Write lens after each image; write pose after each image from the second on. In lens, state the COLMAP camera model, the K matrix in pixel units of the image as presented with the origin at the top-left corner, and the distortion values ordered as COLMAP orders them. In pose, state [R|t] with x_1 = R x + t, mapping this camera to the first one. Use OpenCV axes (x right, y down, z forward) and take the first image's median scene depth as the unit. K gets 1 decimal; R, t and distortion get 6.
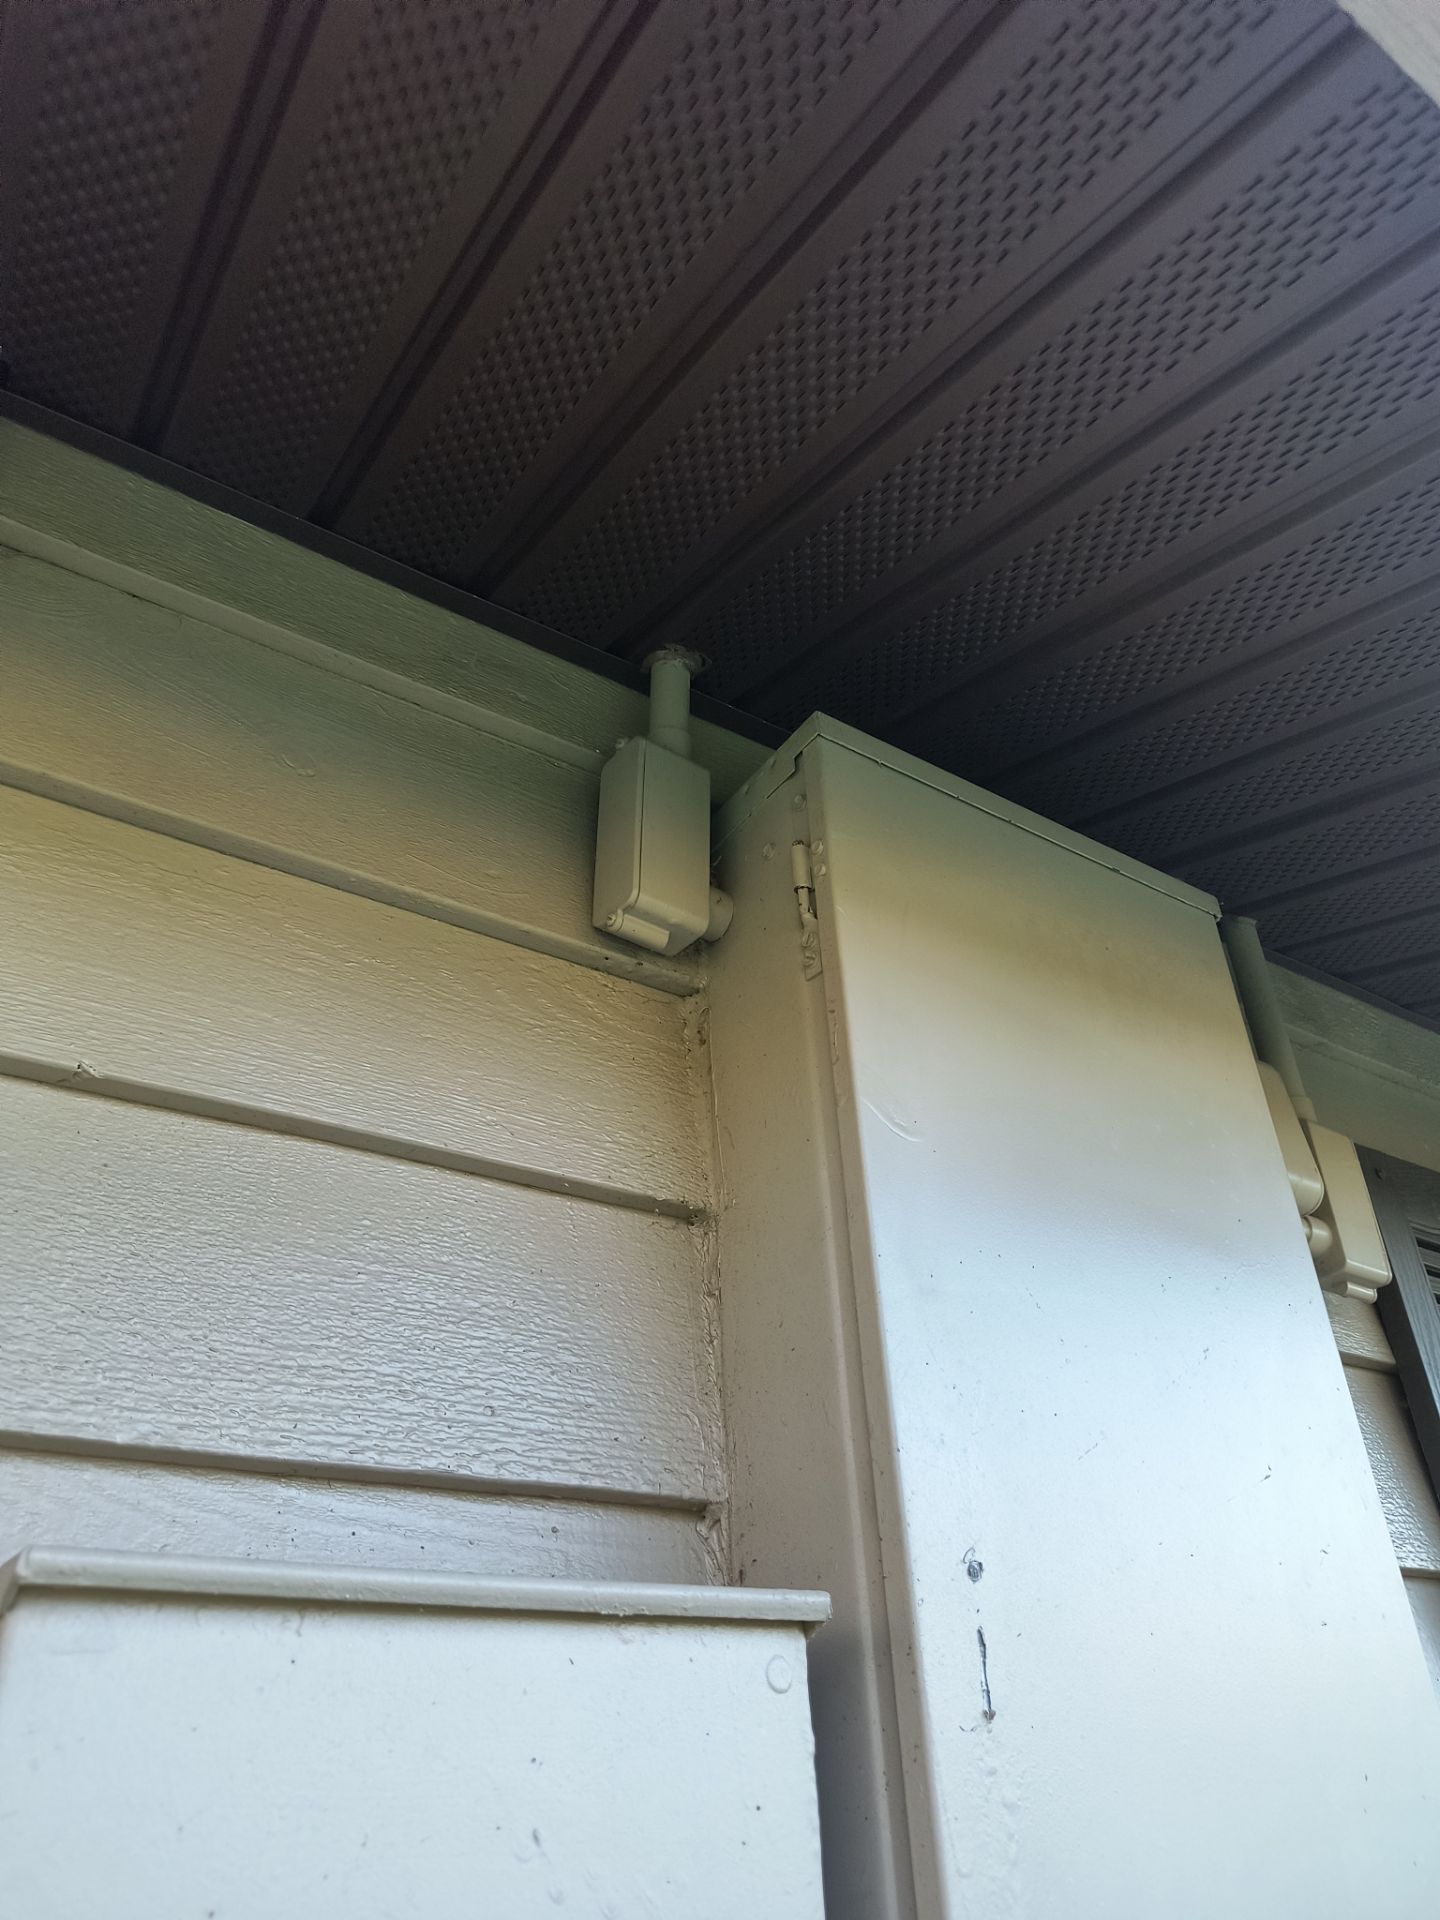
lens RADIAL K [[1281.8, 0, 706.4], [0, 1281.8, 958.7], [0, 0, 1]] dist [0.055294, -0.068657]
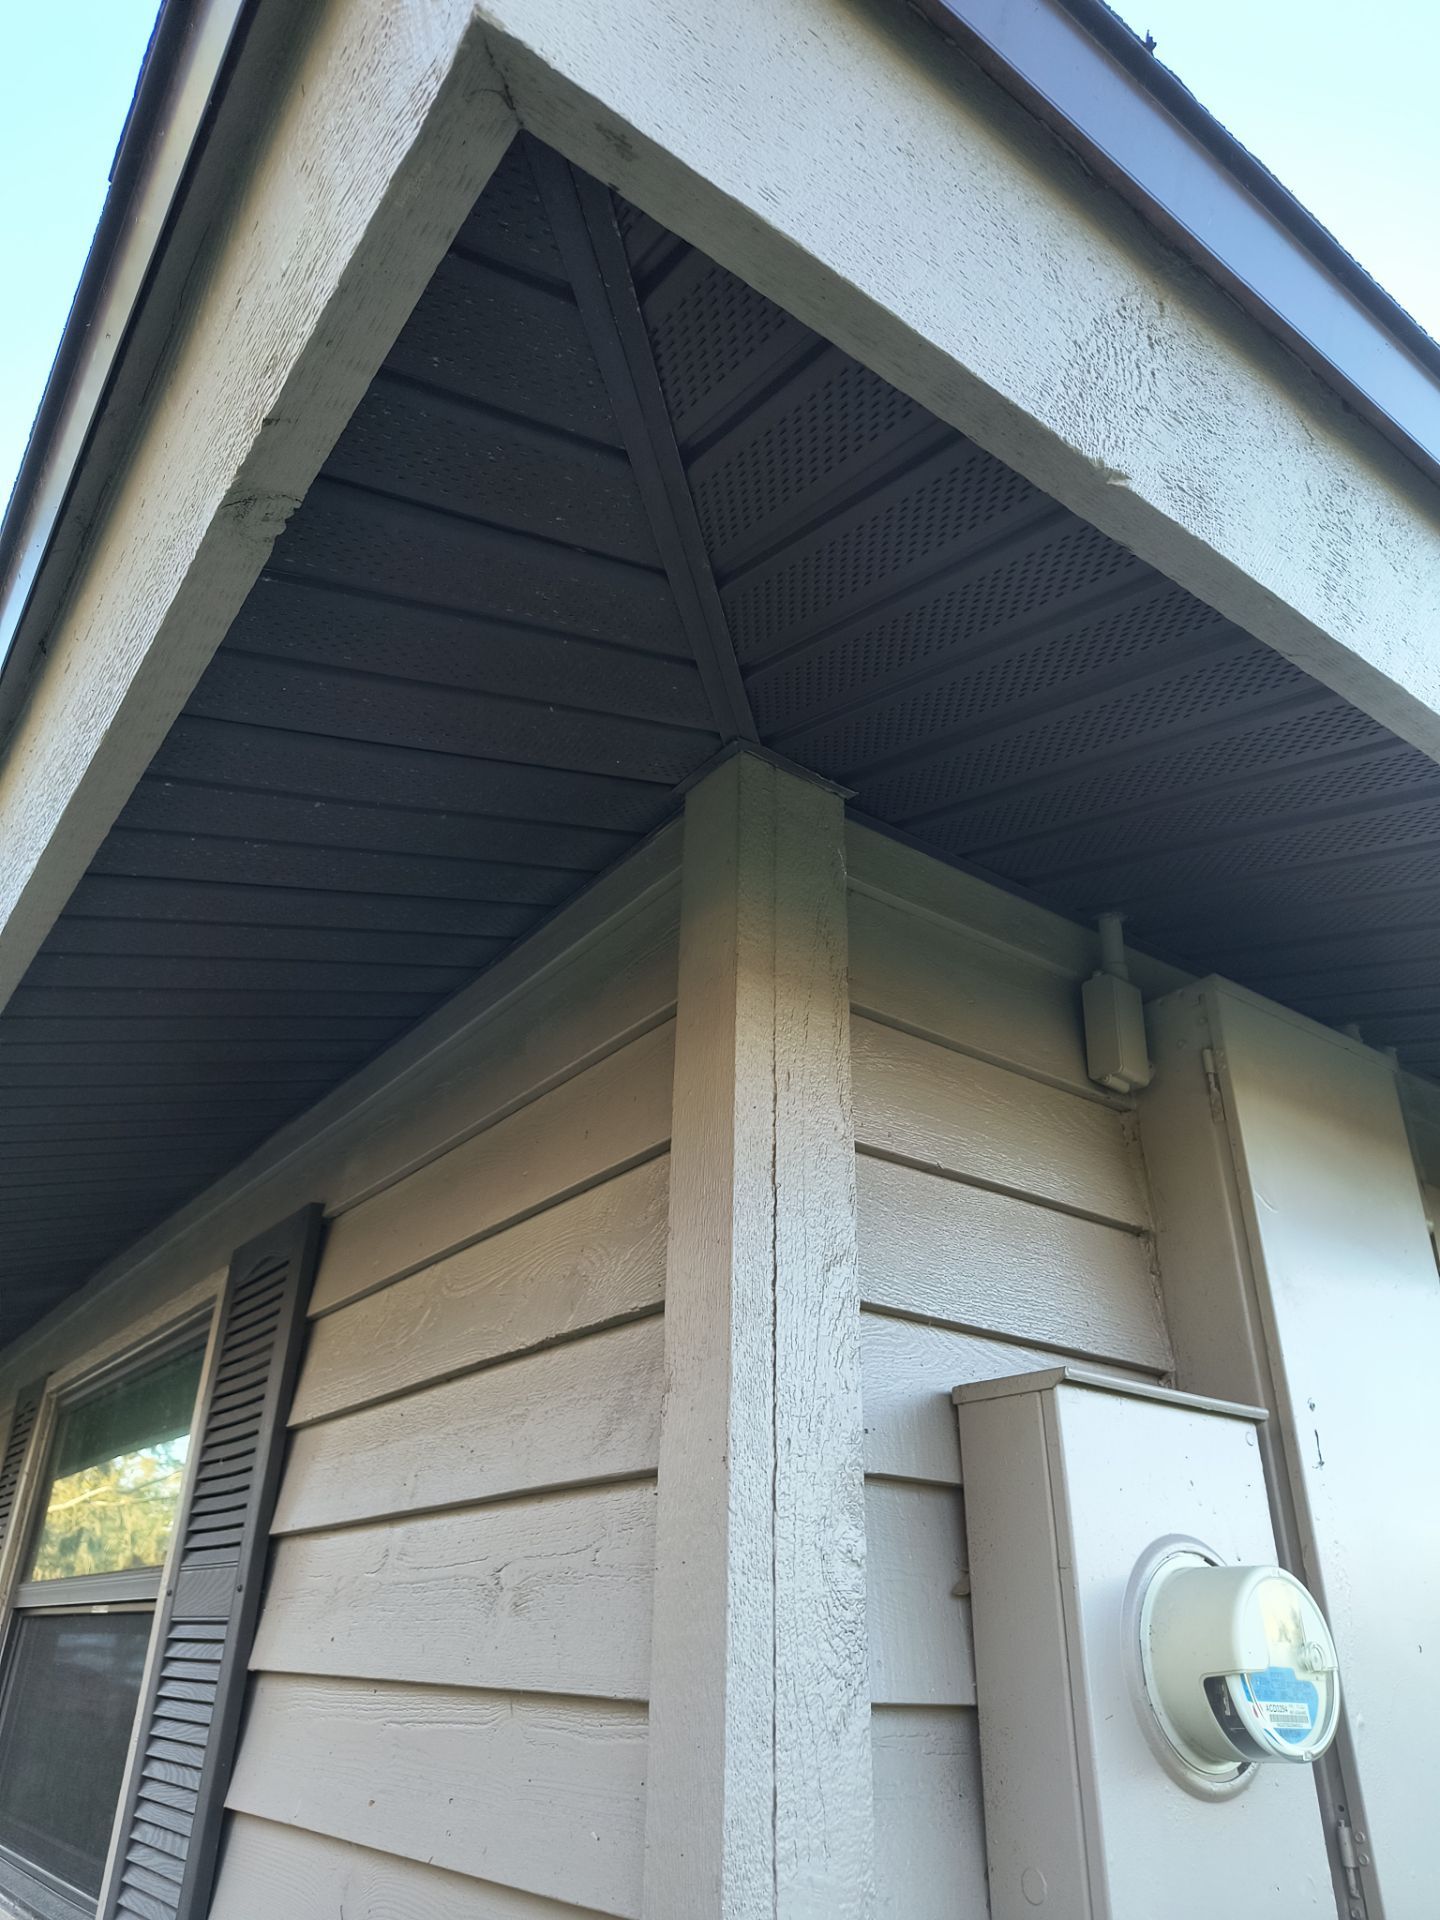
lens RADIAL K [[1281.8, 0, 706.4], [0, 1281.8, 958.7], [0, 0, 1]] dist [0.055294, -0.068657]
pose [[0.997460, 0.070812, 0.007750, -0.700935], [-0.071202, 0.994383, 0.078317, -0.319481], [-0.002161, -0.078670, 0.996898, -0.925804]]
